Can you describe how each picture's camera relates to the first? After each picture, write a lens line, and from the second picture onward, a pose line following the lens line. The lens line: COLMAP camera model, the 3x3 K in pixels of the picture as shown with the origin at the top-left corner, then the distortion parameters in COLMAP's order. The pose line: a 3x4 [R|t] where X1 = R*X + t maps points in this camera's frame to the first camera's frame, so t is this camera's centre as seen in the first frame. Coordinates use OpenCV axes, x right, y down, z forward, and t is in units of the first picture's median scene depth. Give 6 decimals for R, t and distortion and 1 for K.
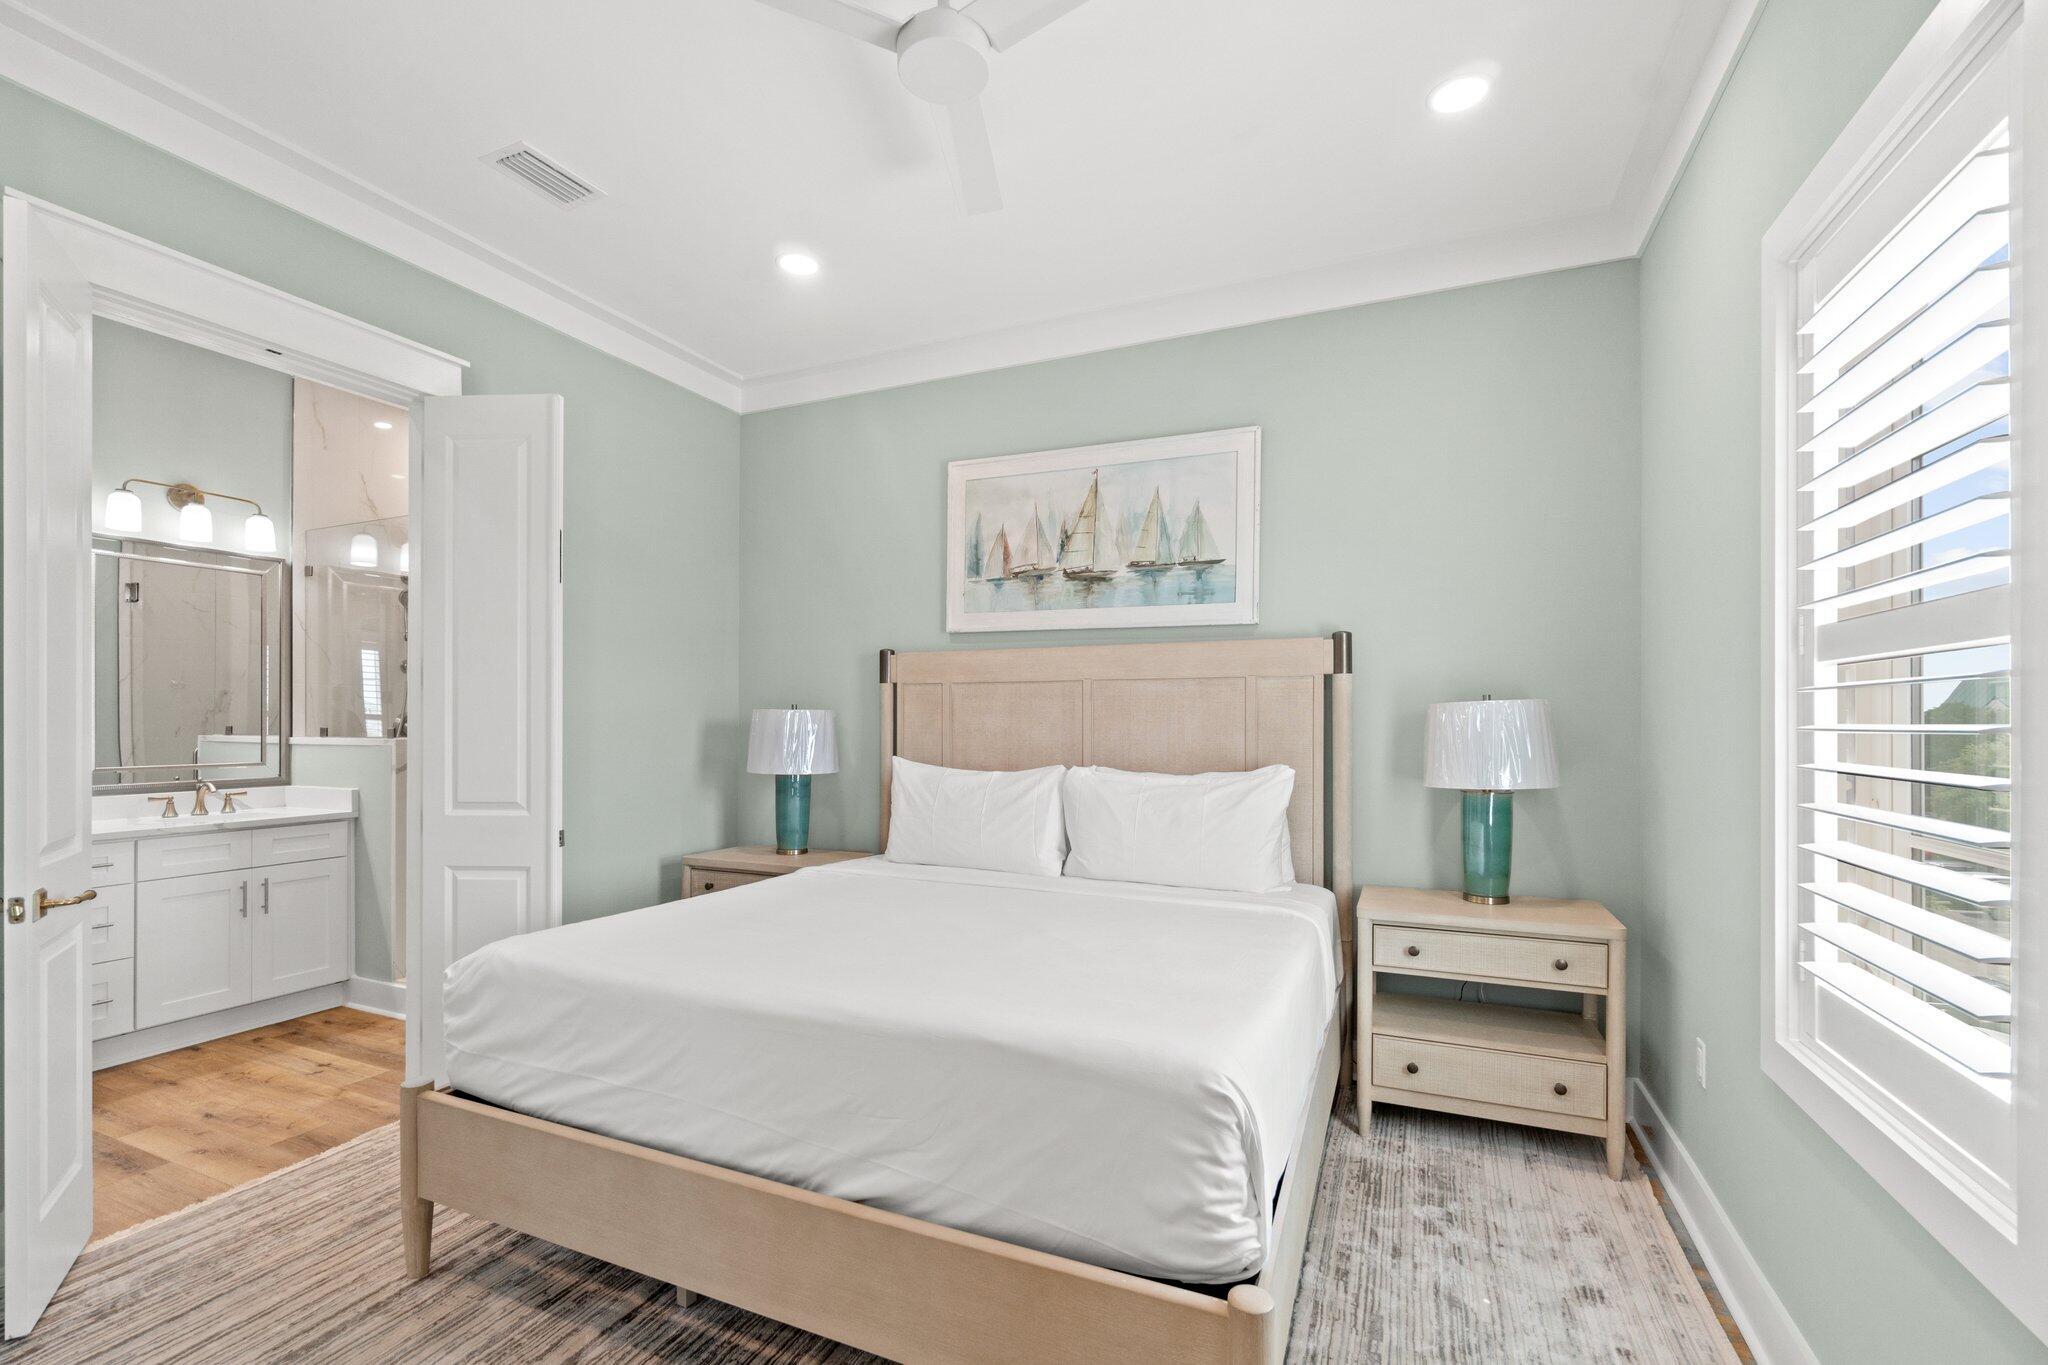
lens RADIAL K [[894.2, 0, 1020.3], [0, 894.2, 713.1], [0, 0, 1]] dist [-0.001126, 0.000084]
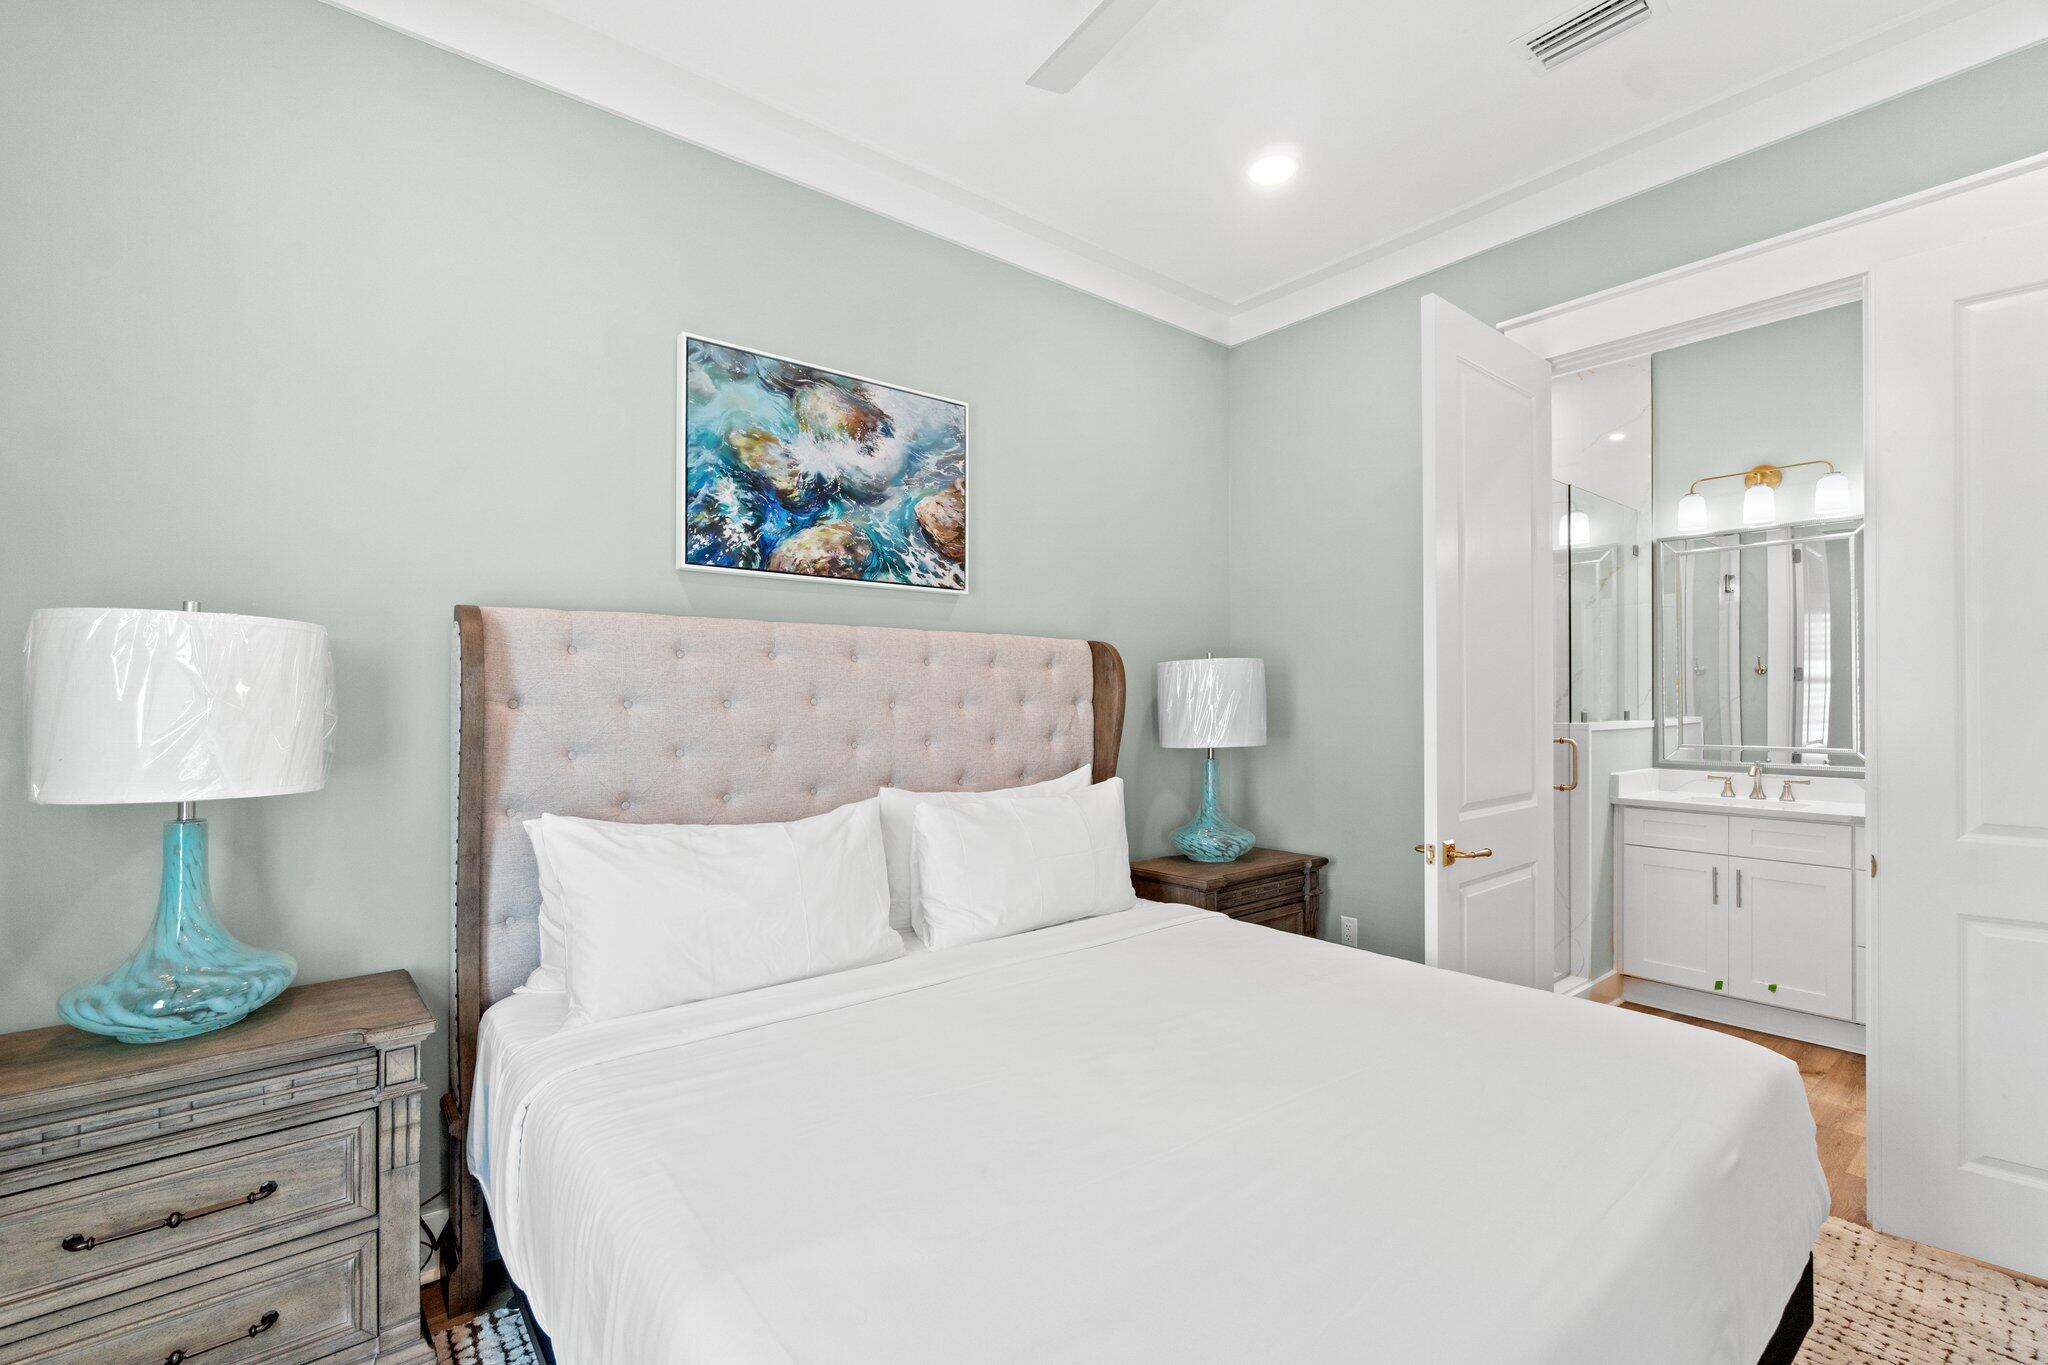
lens RADIAL K [[906.7, 0, 1017.2], [0, 906.7, 692.2], [0, 0, 1]] dist [0.000347, 0.000389]
pose [[-0.454438, -0.011578, -0.890703, 0.826023], [0.009238, 0.999800, -0.017709, 0.014918], [0.890730, -0.016276, -0.454241, 1.717605]]
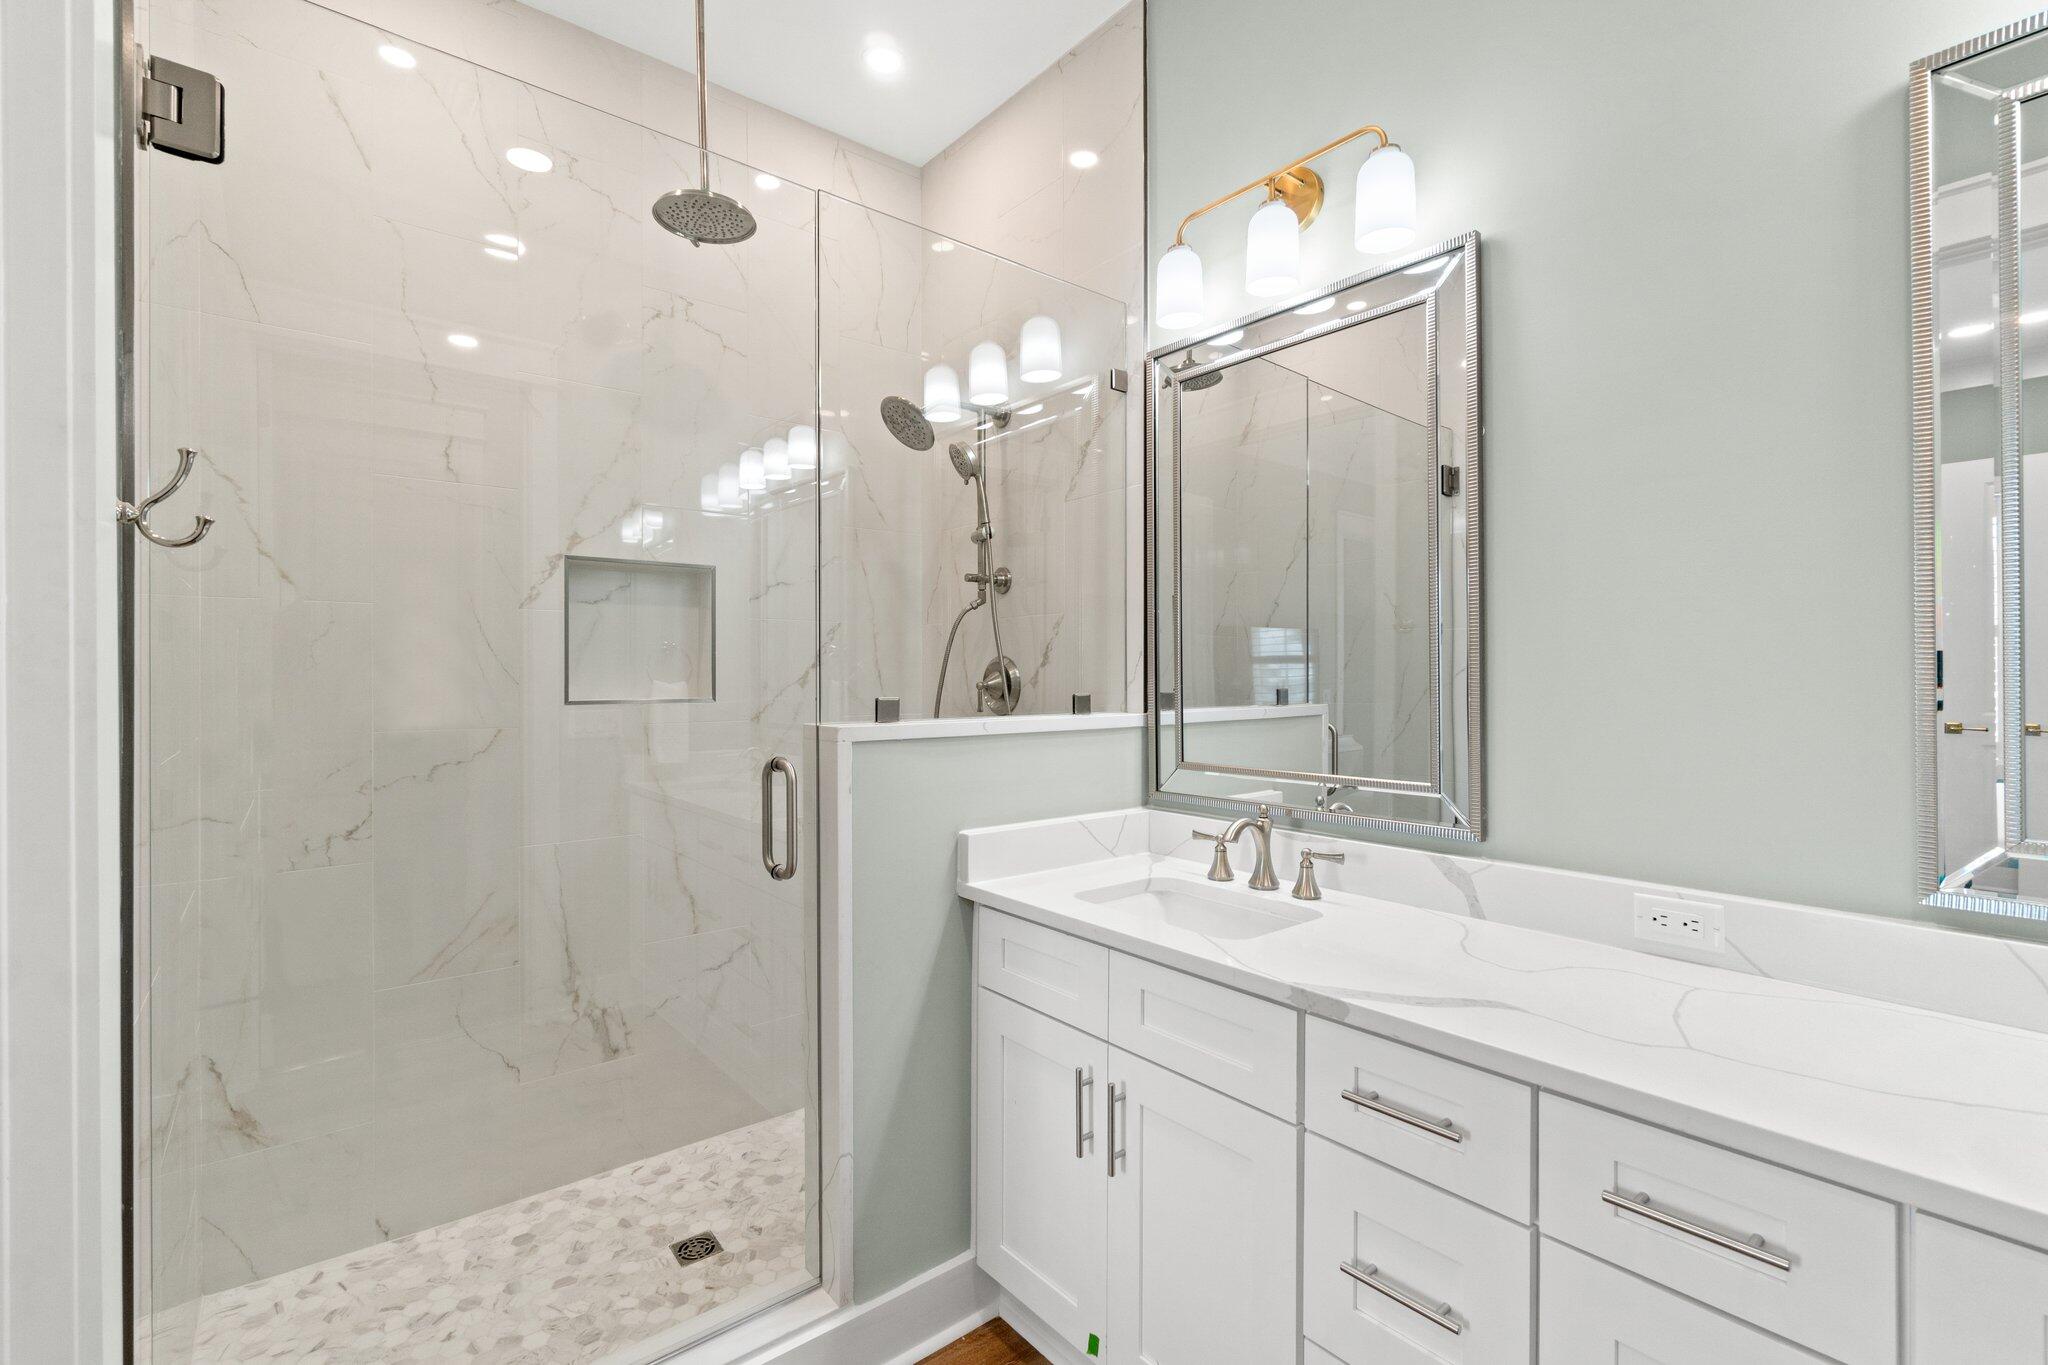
lens RADIAL K [[896.0, 0, 1024.0], [0, 896.0, 682.5], [0, 0, 1]] dist [0.000254, 0.000047]
pose [[-0.455905, -0.003313, -0.890022, -1.079769], [0.016013, 0.999801, -0.011924, 0.034083], [0.889885, -0.019689, -0.455761, 2.596717]]
